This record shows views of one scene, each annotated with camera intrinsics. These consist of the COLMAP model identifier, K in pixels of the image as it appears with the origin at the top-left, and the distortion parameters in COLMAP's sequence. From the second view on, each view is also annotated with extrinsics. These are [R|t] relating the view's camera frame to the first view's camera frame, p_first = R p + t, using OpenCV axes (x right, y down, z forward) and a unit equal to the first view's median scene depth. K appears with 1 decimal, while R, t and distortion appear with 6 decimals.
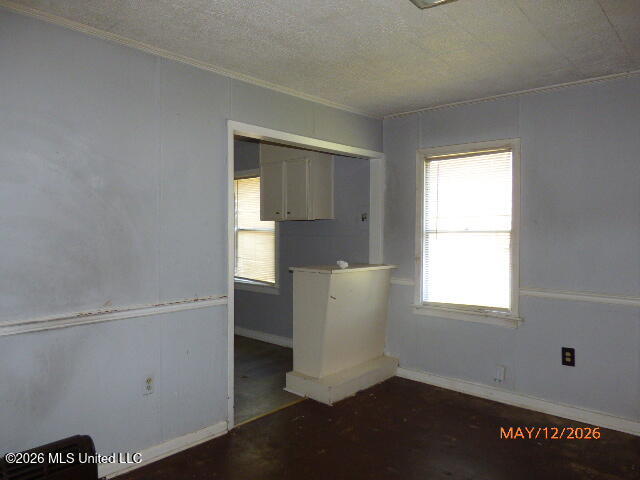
lens RADIAL K [[449.9, 0, 320.3], [0, 449.9, 239.8], [0, 0, 1]] dist [-0.032550, 0.001694]
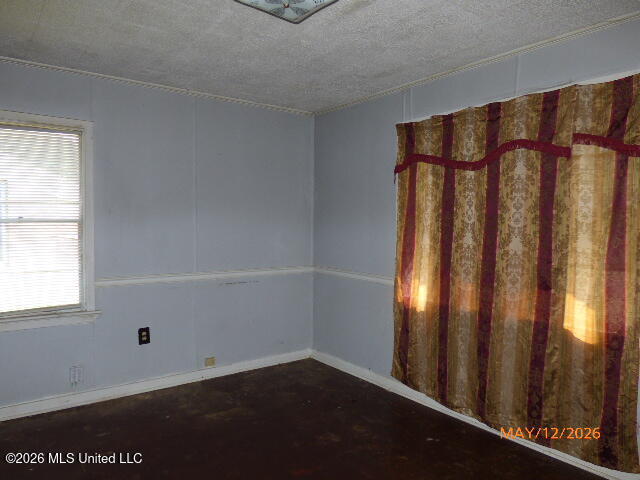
lens RADIAL K [[449.9, 0, 319.5], [0, 449.9, 239.0], [0, 0, 1]] dist [-0.032550, 0.001694]
pose [[0.214589, -0.043018, 0.975757, -0.402737], [0.015391, 0.999054, 0.040660, -0.011544], [-0.976583, 0.006293, 0.215048, 0.339518]]
